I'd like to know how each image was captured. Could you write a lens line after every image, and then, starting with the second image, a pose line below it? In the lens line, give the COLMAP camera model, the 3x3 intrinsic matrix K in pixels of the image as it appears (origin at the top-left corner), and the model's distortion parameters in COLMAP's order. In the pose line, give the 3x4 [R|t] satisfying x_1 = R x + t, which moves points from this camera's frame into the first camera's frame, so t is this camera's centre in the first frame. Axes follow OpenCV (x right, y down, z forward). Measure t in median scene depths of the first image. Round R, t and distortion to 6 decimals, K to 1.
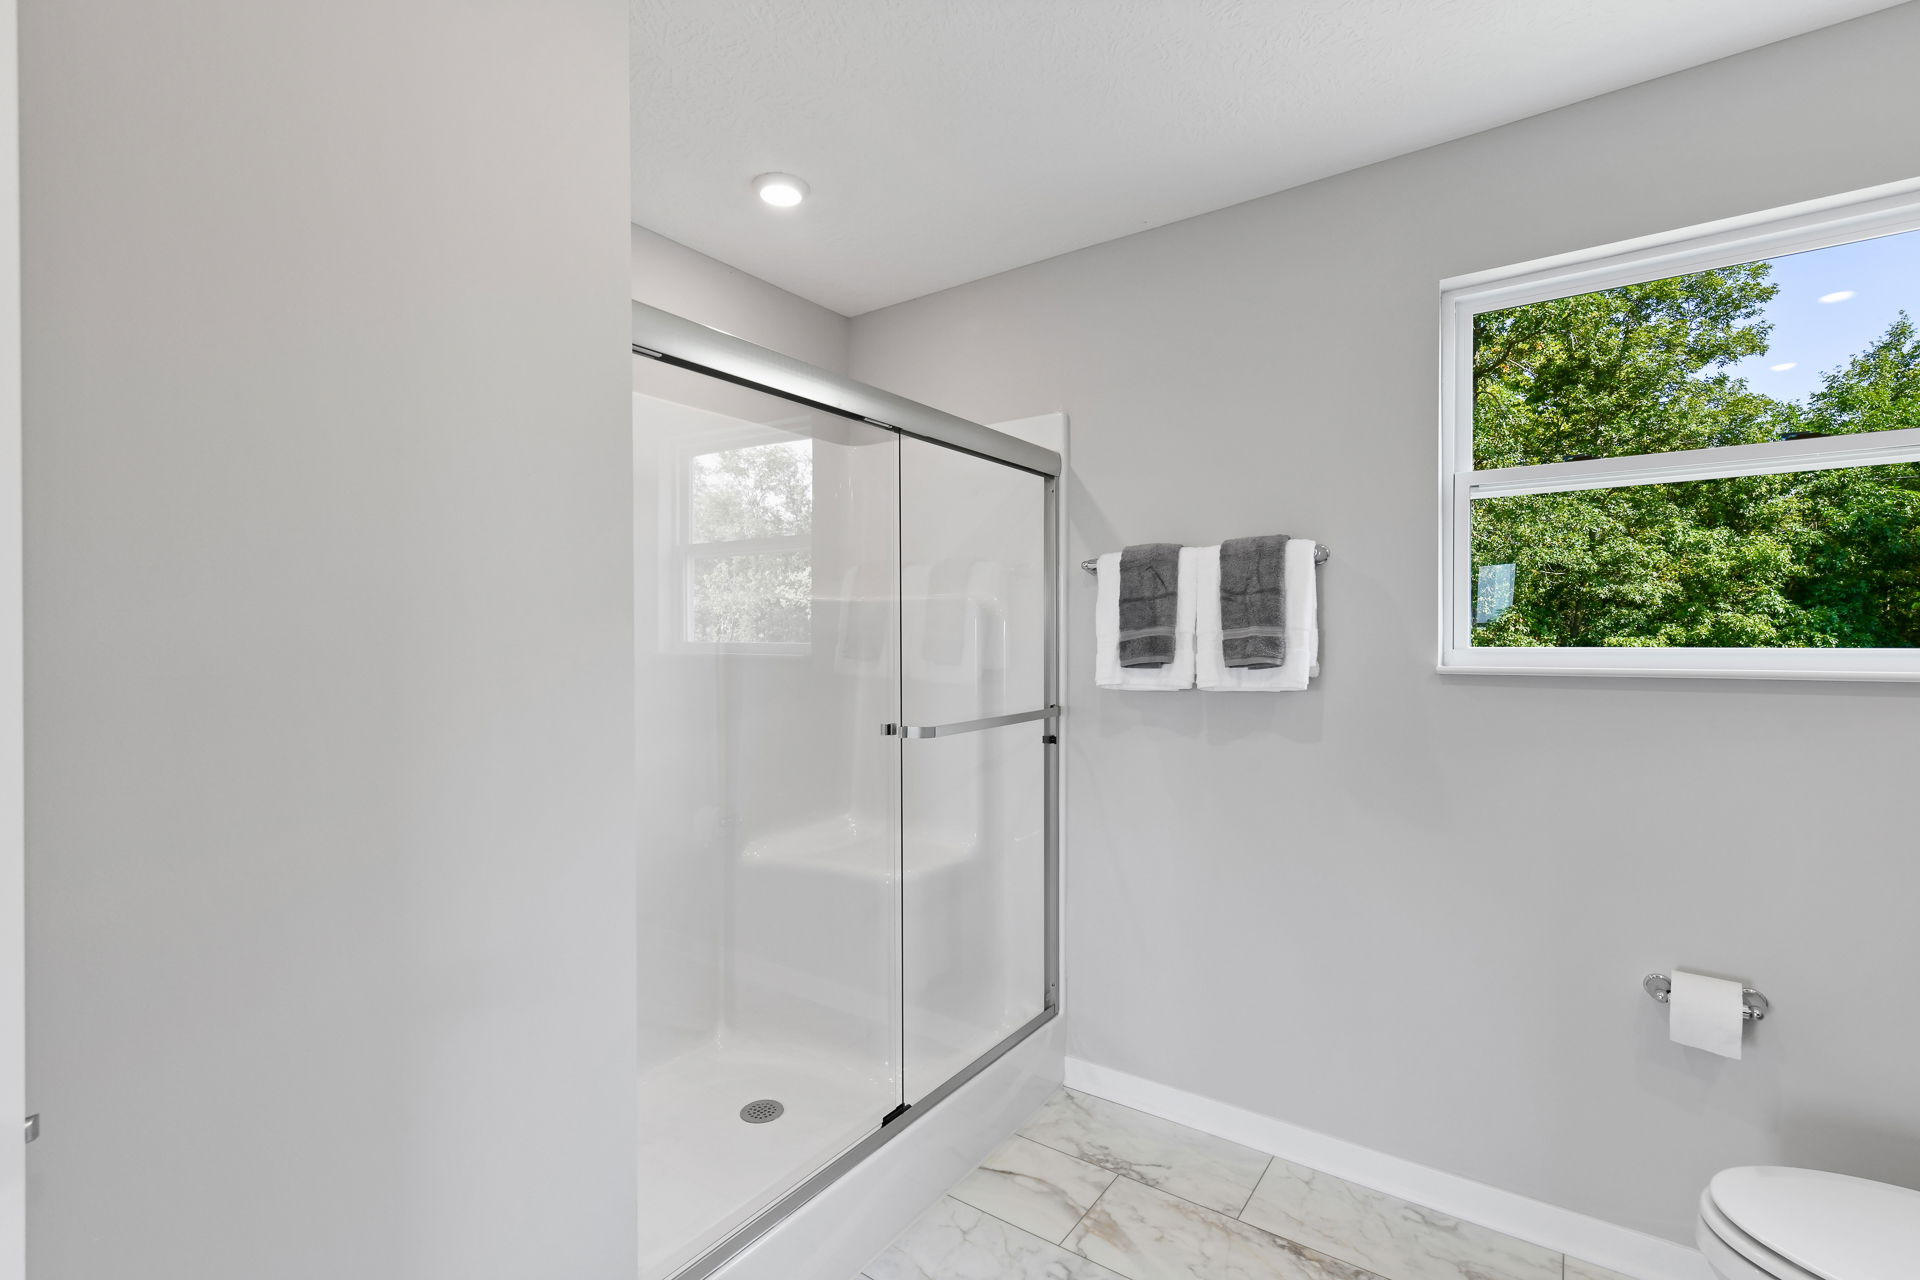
lens RADIAL K [[869.3, 0, 957.6], [0, 869.3, 637.7], [0, 0, 1]] dist [0.006617, -0.000299]
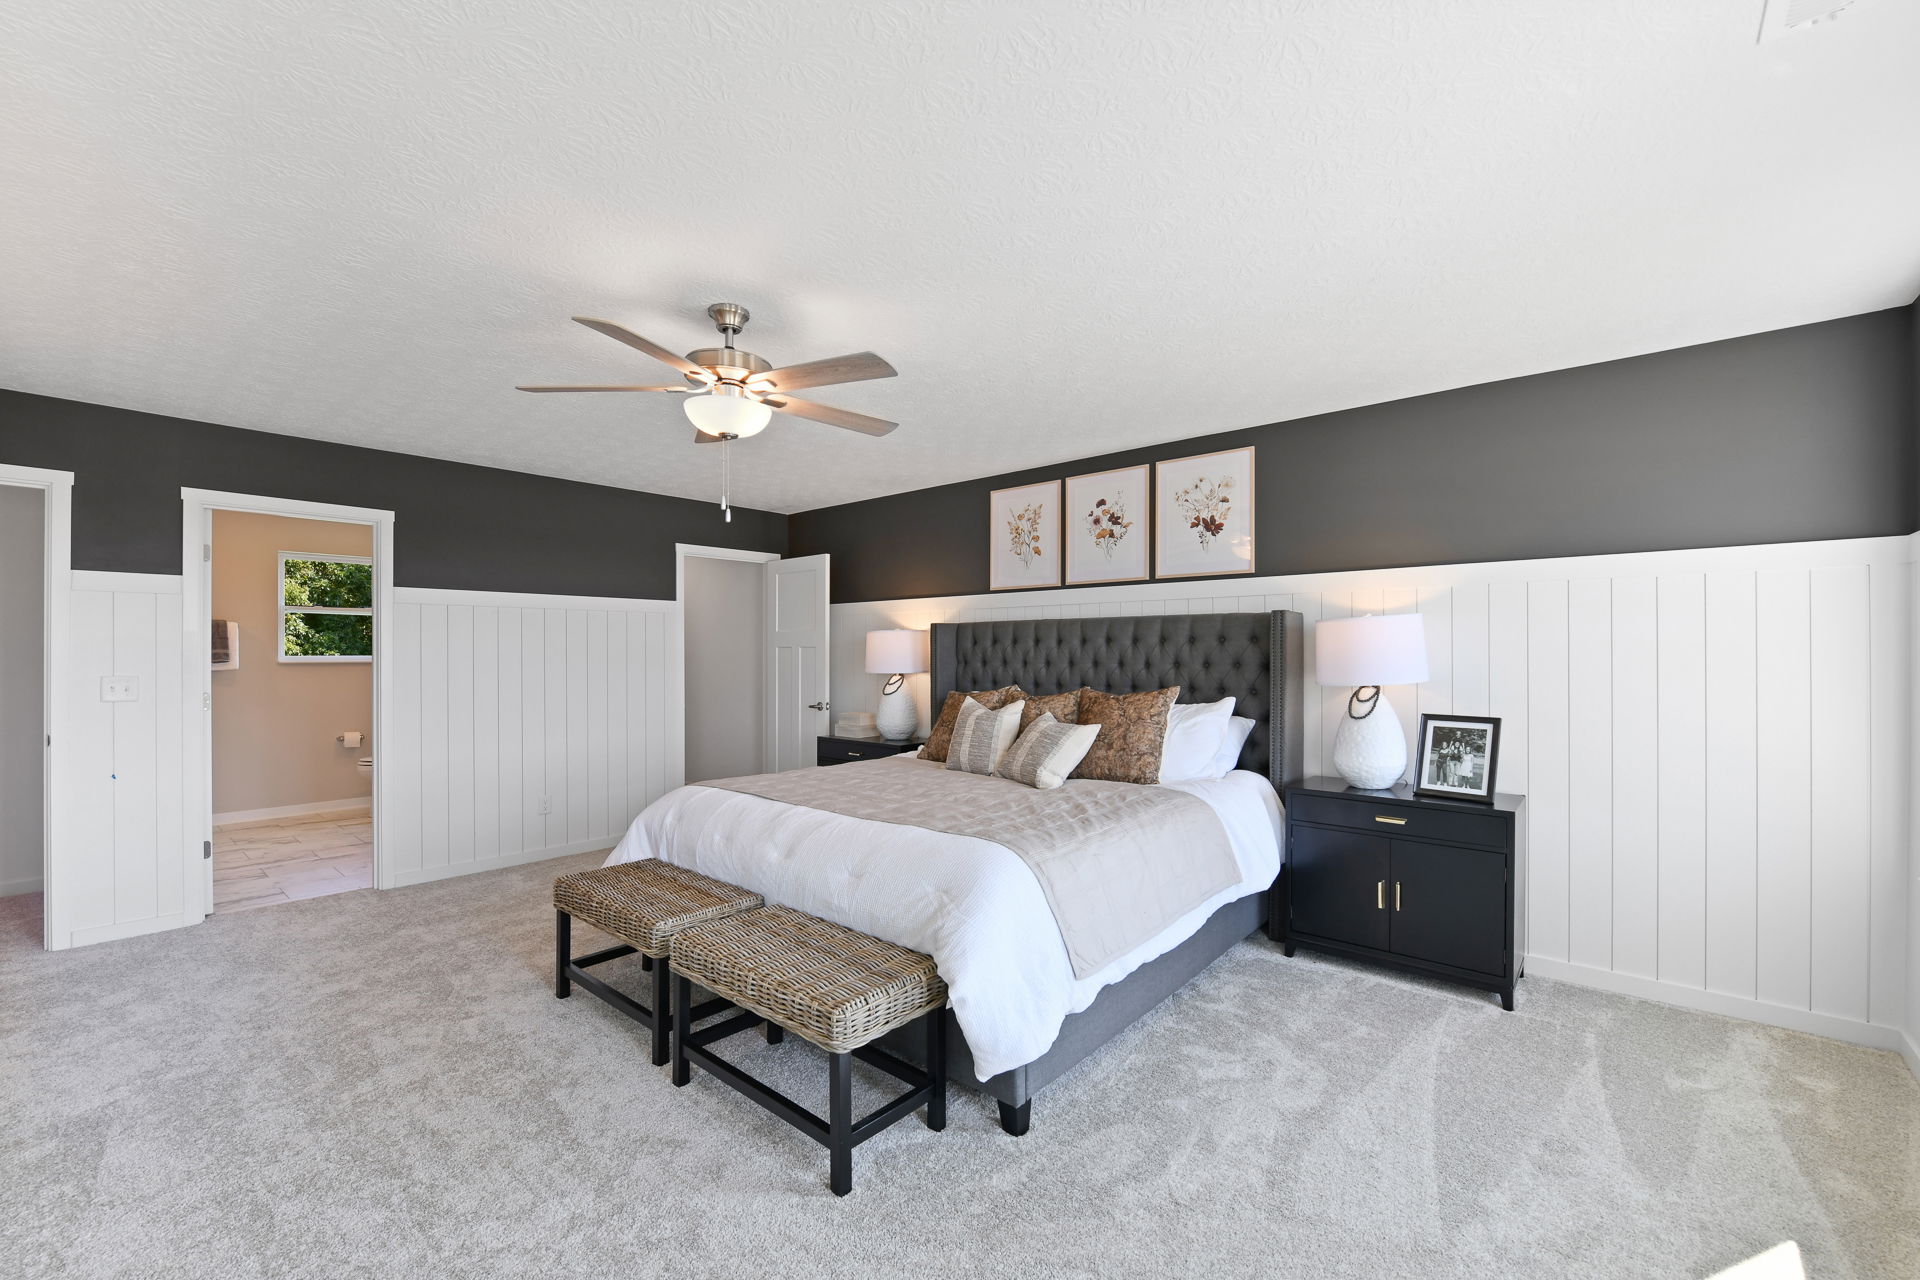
lens RADIAL K [[772.4, 0, 960.0], [0, 772.4, 640.0], [0, 0, 1]] dist [-0.007067, -0.000327]
pose [[0.092282, 0.014702, 0.995624, -0.206263], [0.001497, 0.999888, -0.014904, -0.000131], [-0.995732, 0.002866, 0.092250, -0.182140]]
